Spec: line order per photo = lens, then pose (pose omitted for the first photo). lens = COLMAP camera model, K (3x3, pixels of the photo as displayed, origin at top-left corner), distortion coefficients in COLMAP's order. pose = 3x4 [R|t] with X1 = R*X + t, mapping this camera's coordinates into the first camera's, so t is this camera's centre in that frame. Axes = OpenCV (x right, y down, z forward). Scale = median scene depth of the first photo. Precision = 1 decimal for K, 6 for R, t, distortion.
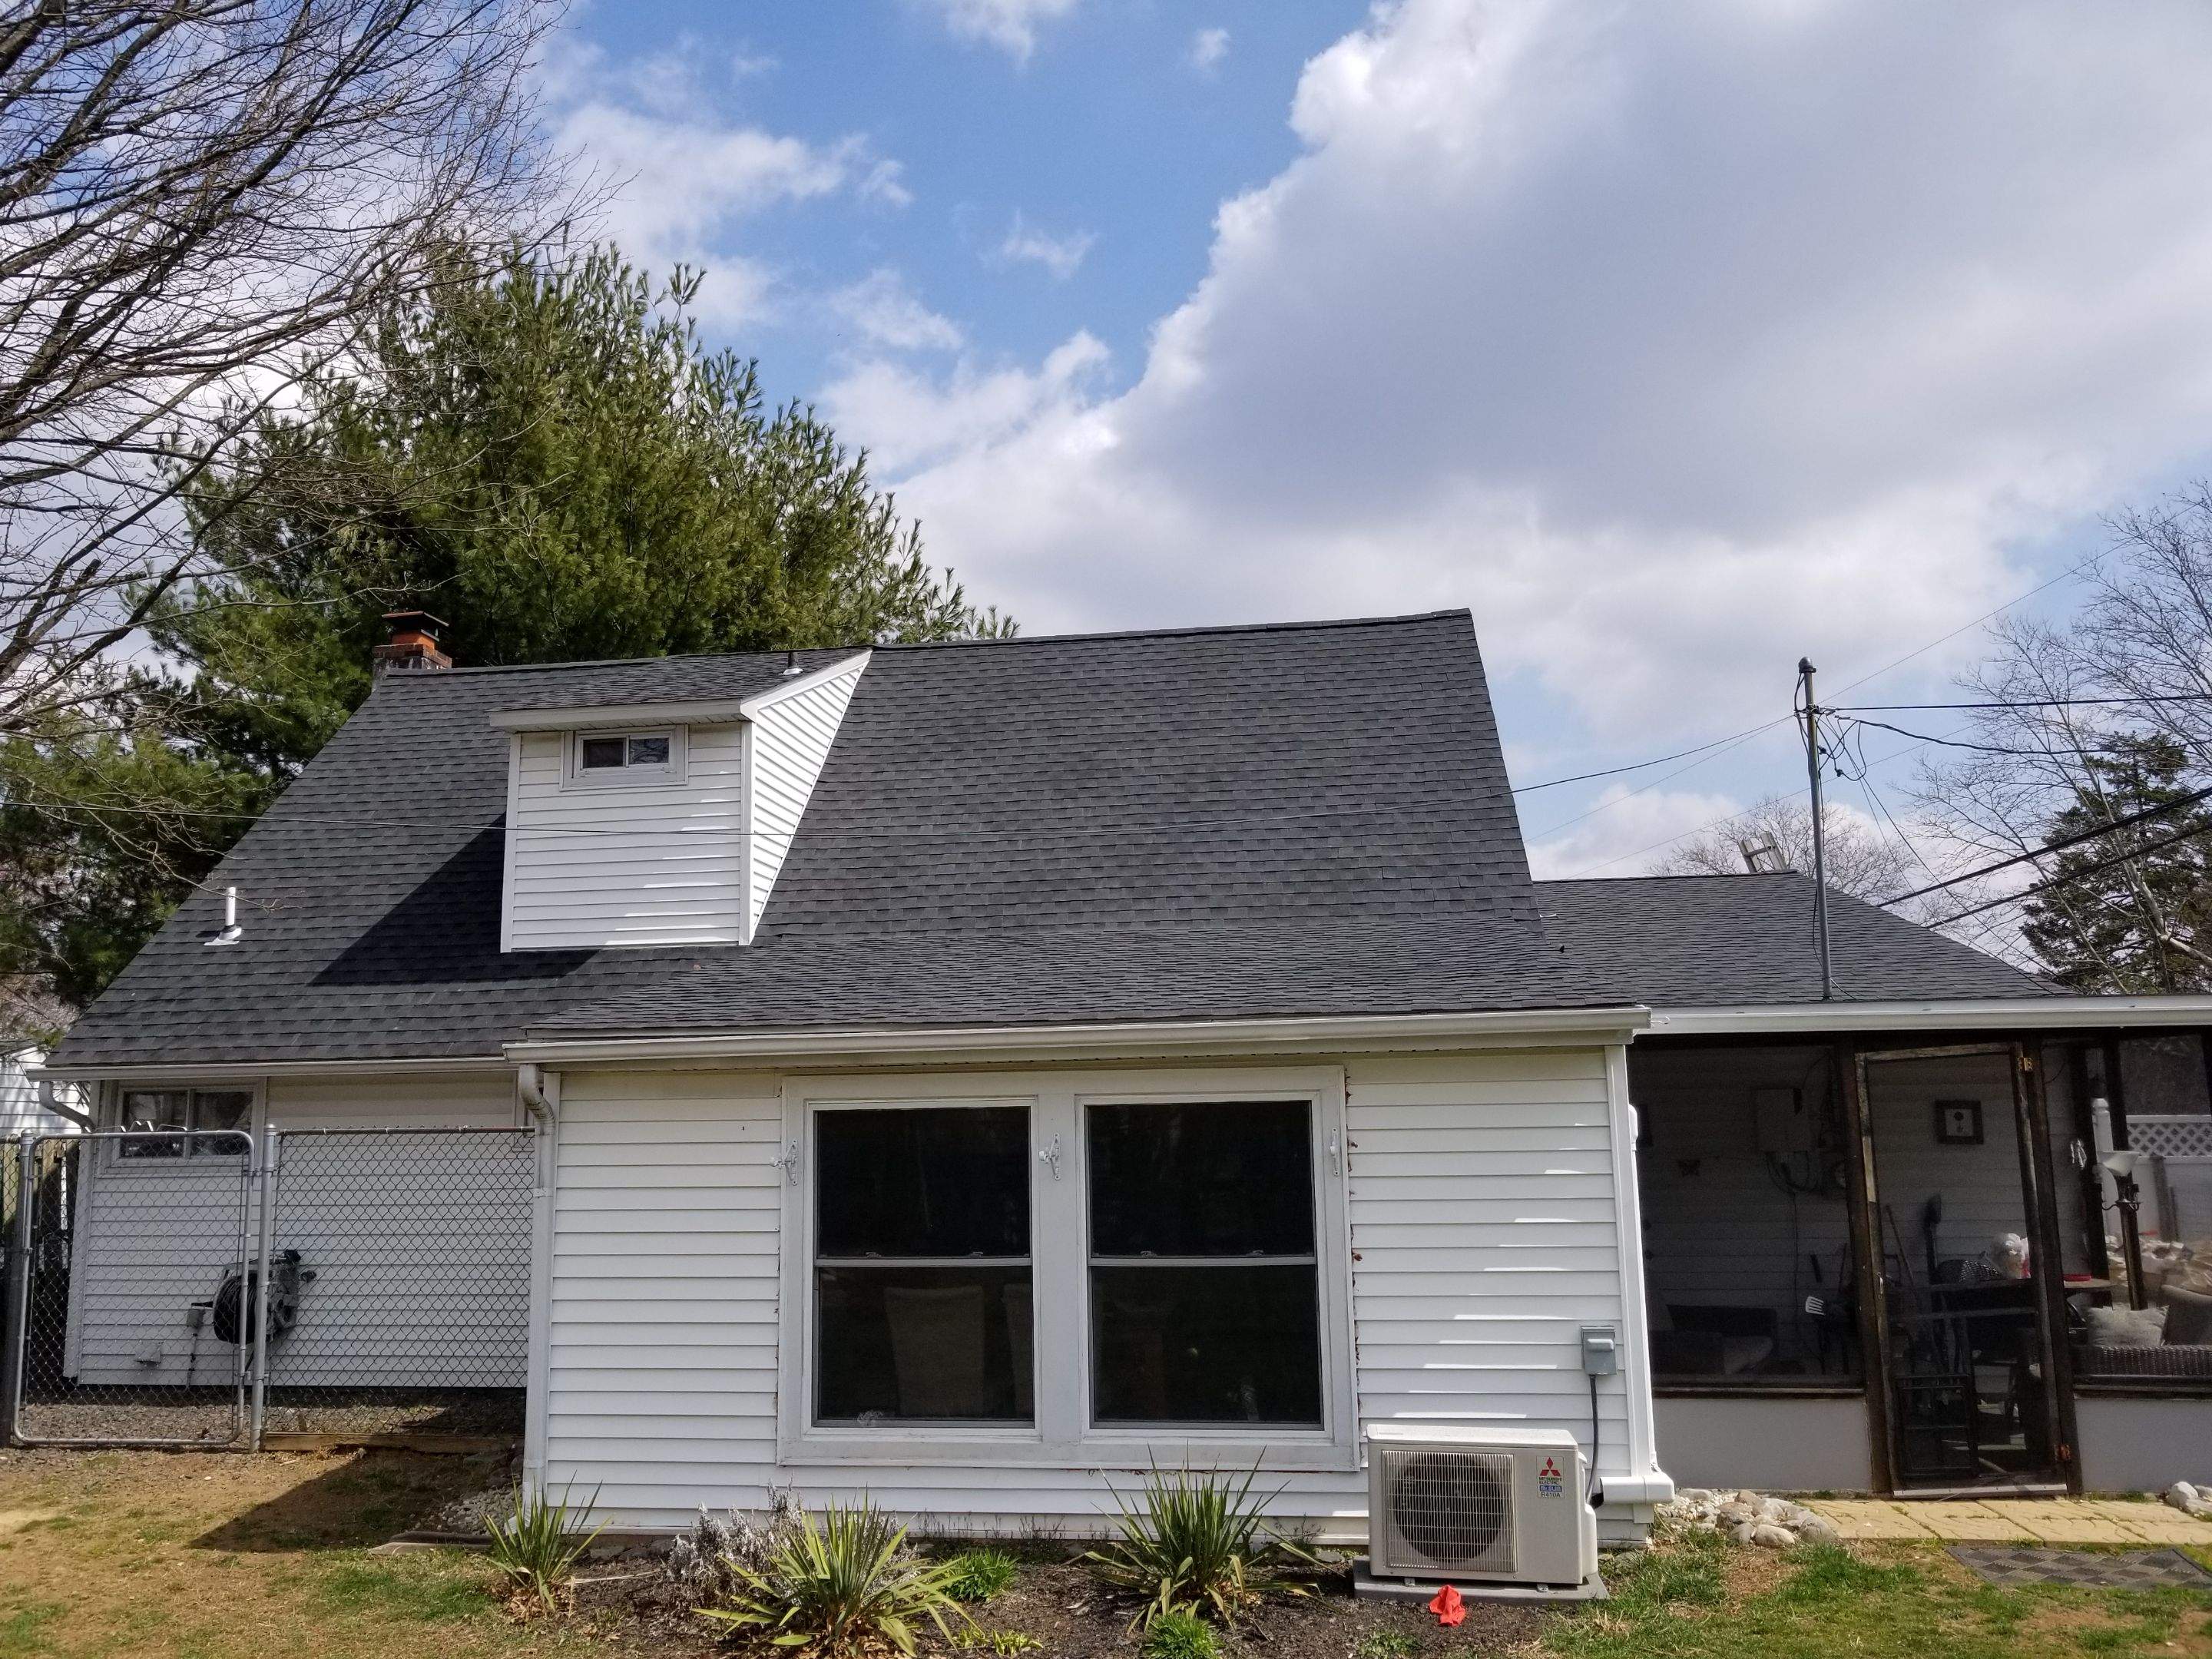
lens RADIAL K [[1725.2, 0, 1075.5], [0, 1725.2, 833.3], [0, 0, 1]] dist [-0.002411, -0.008827]
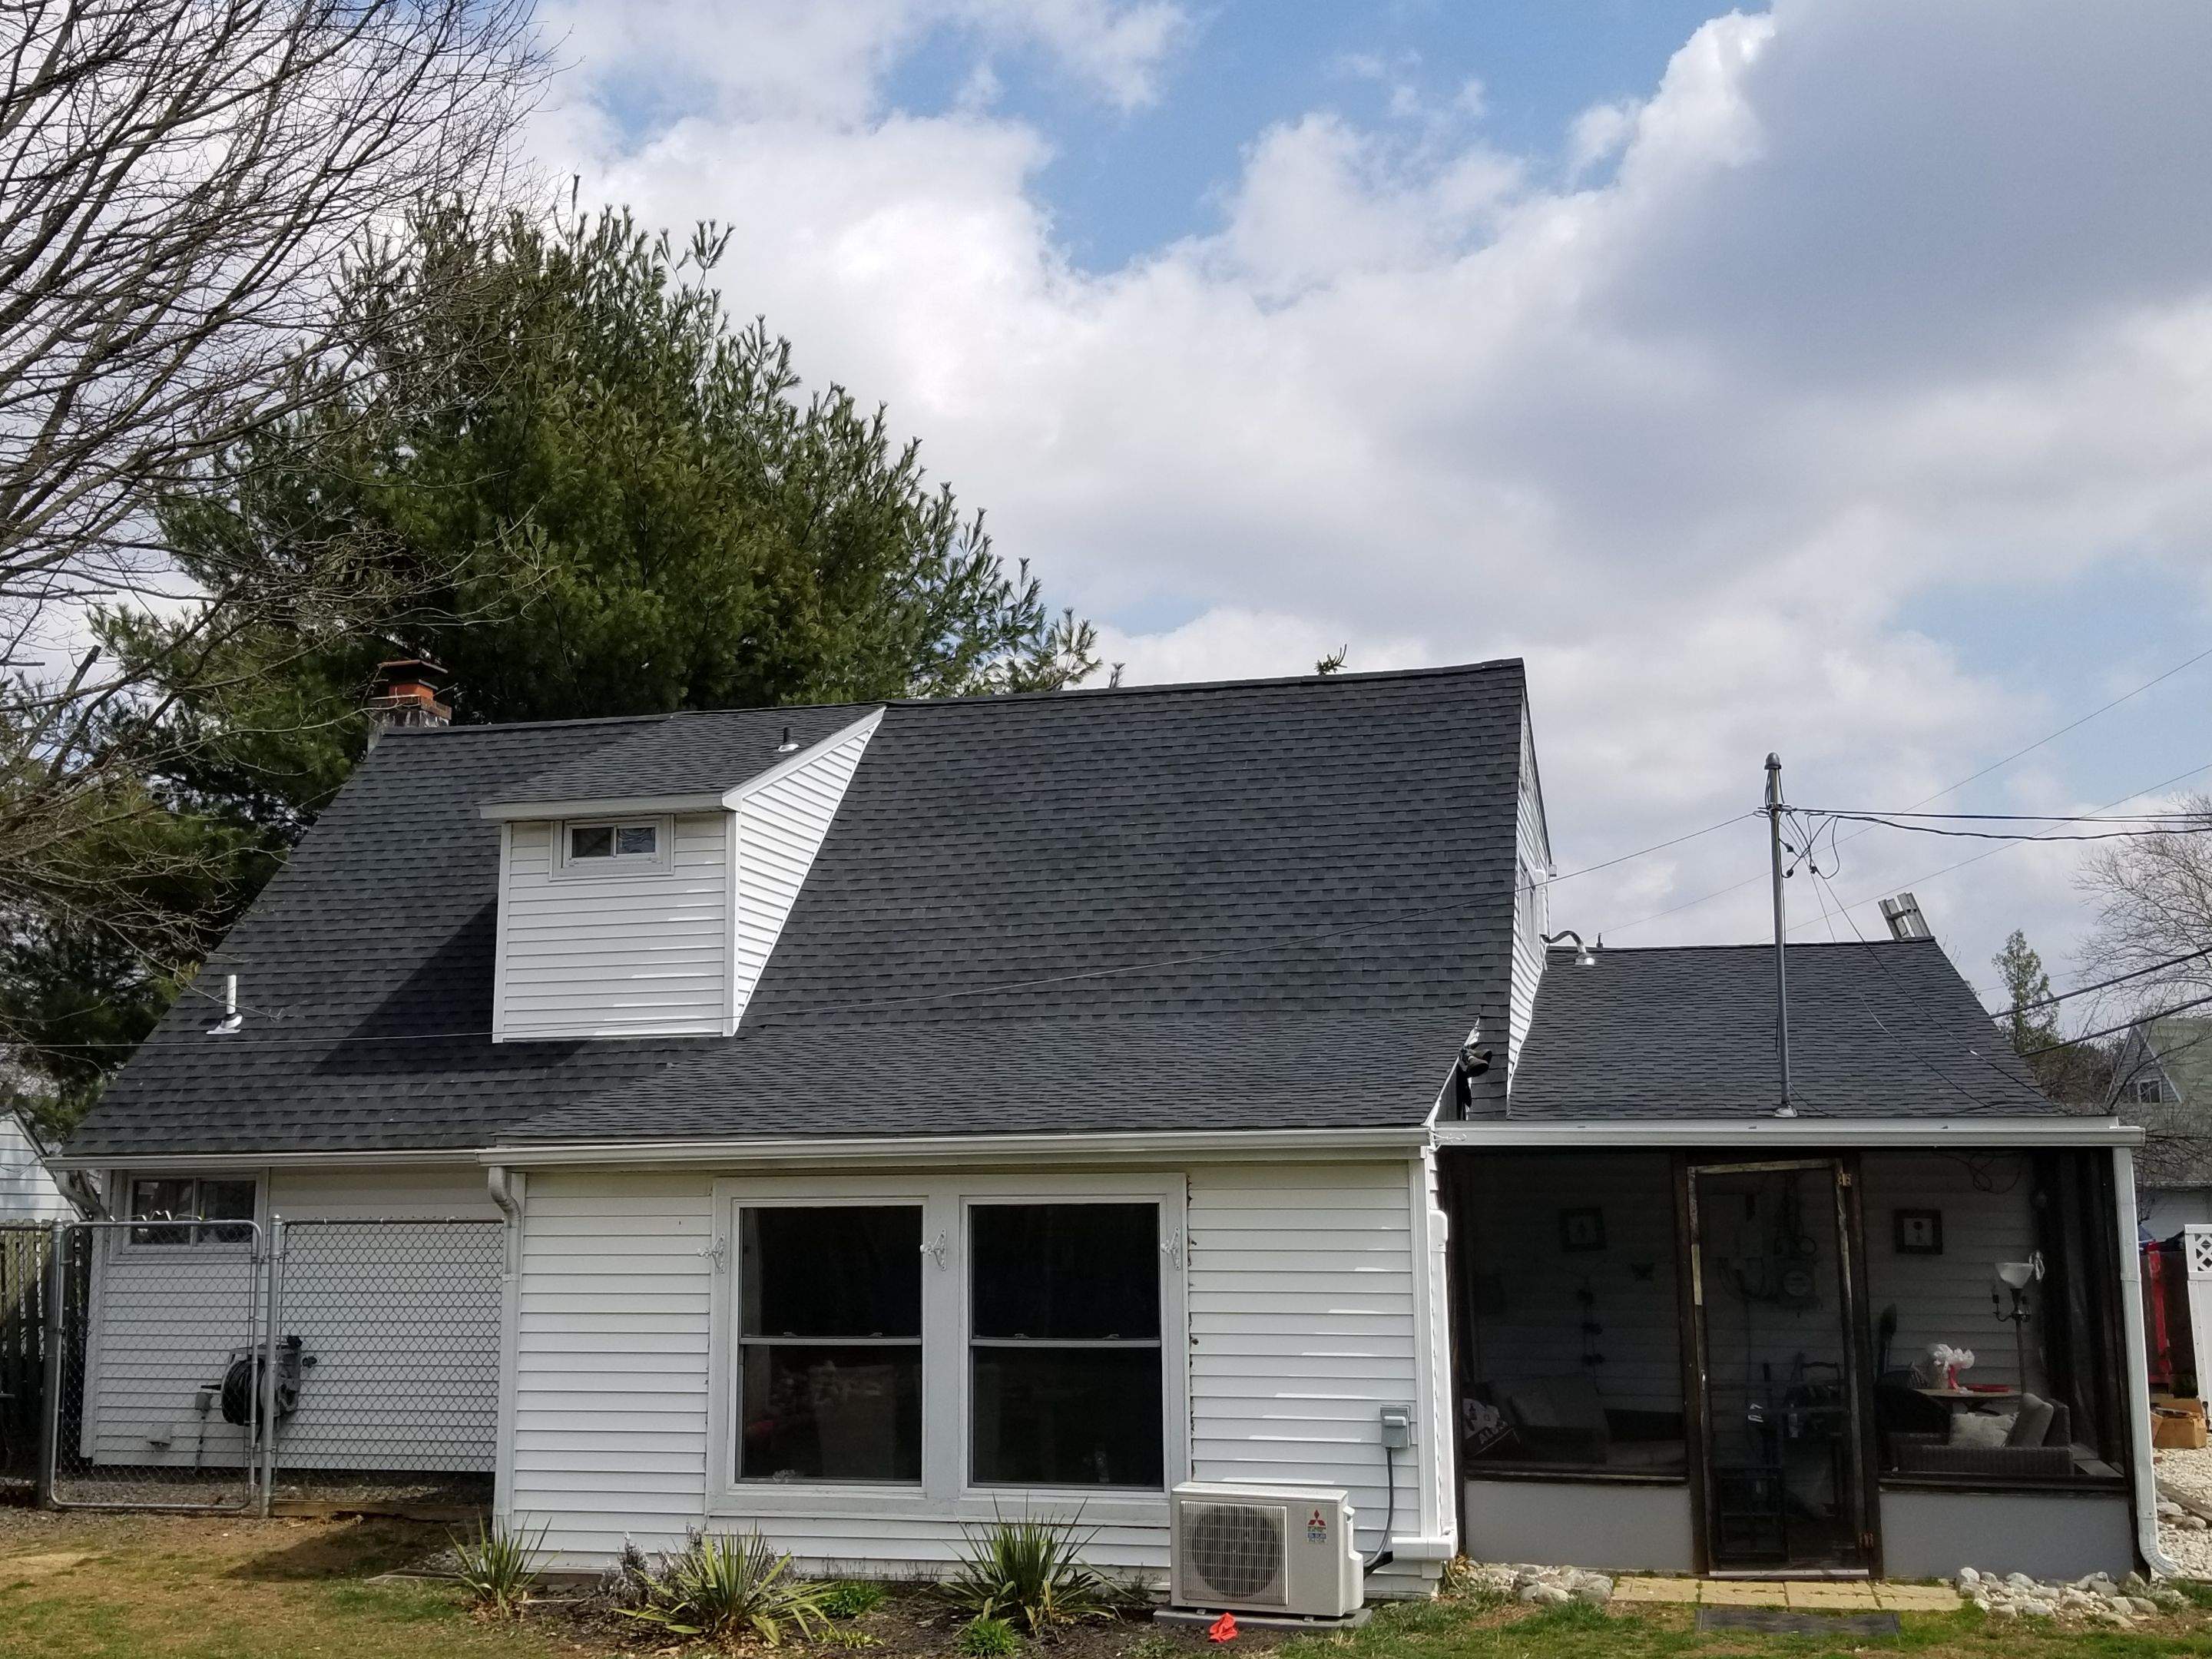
lens RADIAL K [[2400.1, 0, 1048.4], [0, 2400.1, 818.2], [0, 0, 1]] dist [0.143177, -0.346974]
pose [[0.993167, -0.007894, -0.116431, 0.162482], [0.008828, 0.999933, 0.007514, -0.073134], [0.116364, -0.008491, 0.993170, -0.383294]]
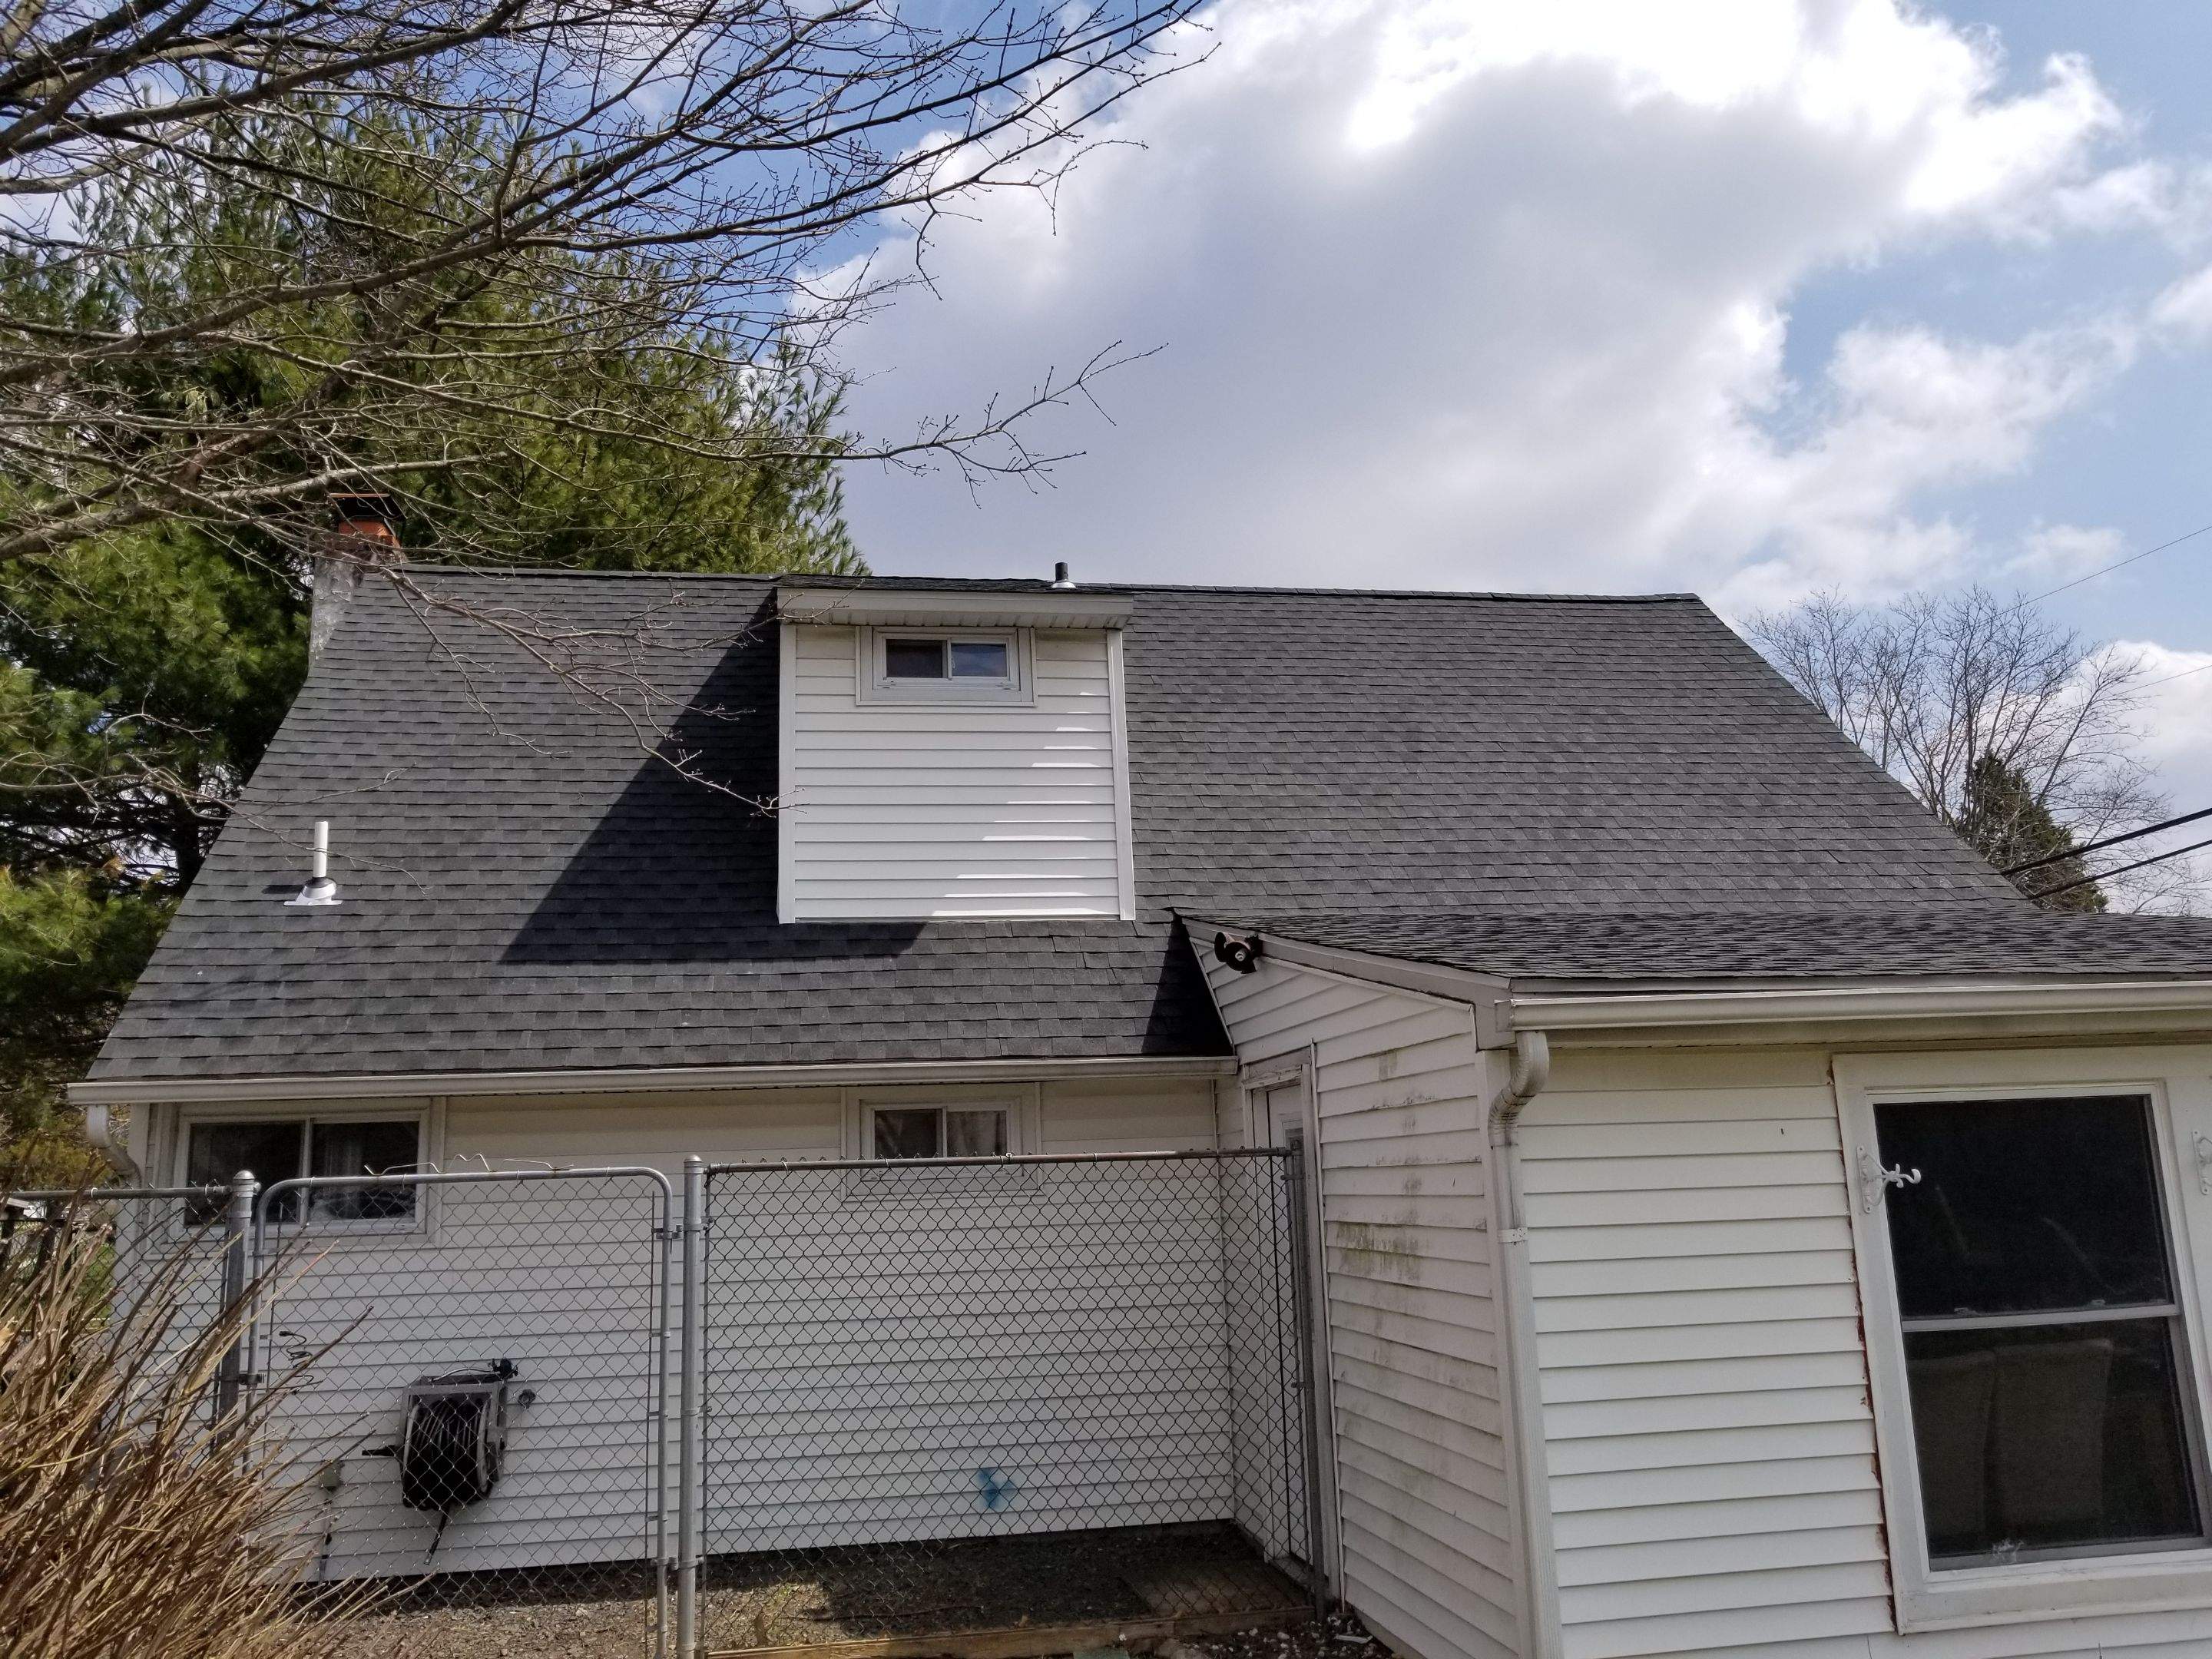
lens RADIAL K [[1715.5, 0, 1098.5], [0, 1715.5, 813.9], [0, 0, 1]] dist [0.002594, -0.013060]
pose [[0.951308, 0.046697, 0.304685, -0.446462], [-0.031010, 0.997942, -0.056125, 0.062515], [-0.306679, 0.043944, 0.950798, 0.293486]]
